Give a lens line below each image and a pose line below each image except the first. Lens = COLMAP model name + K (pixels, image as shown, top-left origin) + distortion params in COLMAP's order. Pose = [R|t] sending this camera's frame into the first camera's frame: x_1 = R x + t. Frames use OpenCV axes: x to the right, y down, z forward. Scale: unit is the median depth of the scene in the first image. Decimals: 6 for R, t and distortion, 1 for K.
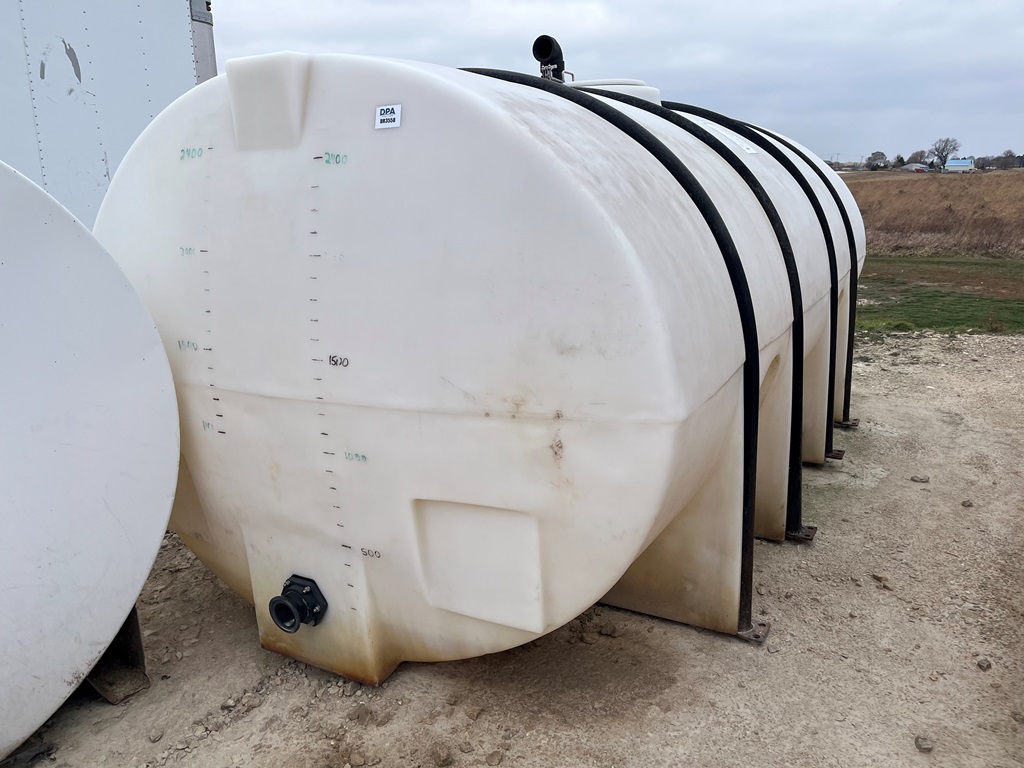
lens RADIAL K [[772.8, 0, 512.0], [0, 772.8, 384.0], [0, 0, 1]] dist [0.080646, -0.088505]
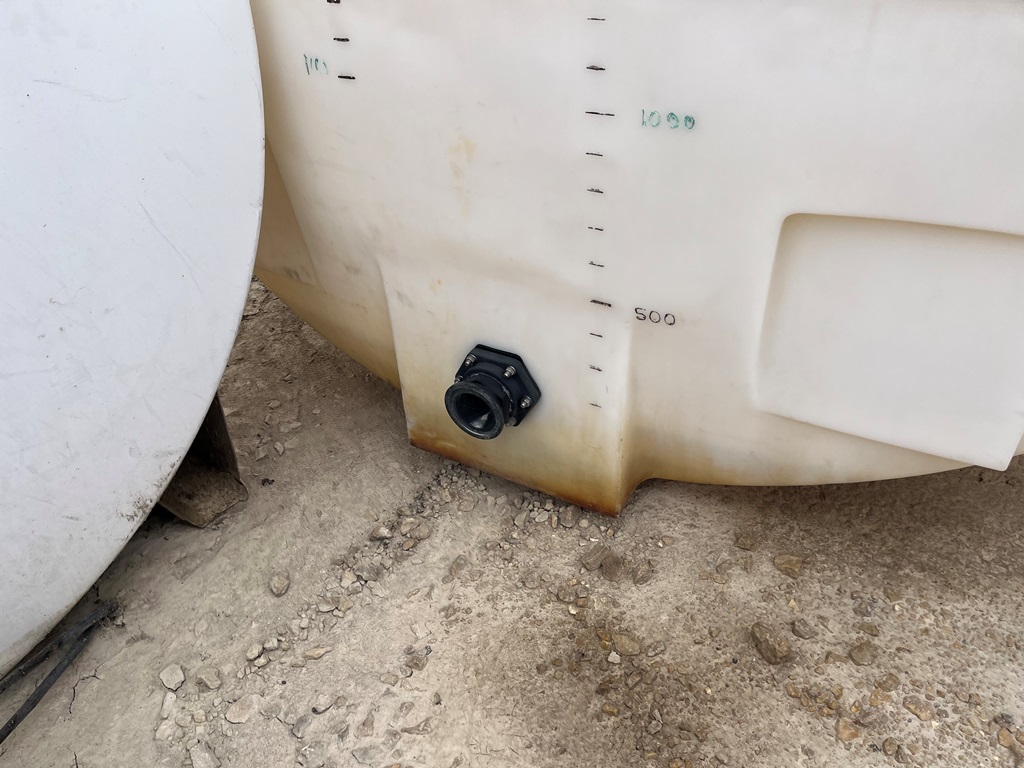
lens RADIAL K [[772.8, 0, 512.0], [0, 772.8, 384.0], [0, 0, 1]] dist [0.080646, -0.088505]
pose [[0.999929, 0.011620, 0.002651, -0.266469], [-0.011835, 0.941738, 0.336139, 0.078684], [0.001410, -0.336146, 0.941809, 0.457468]]
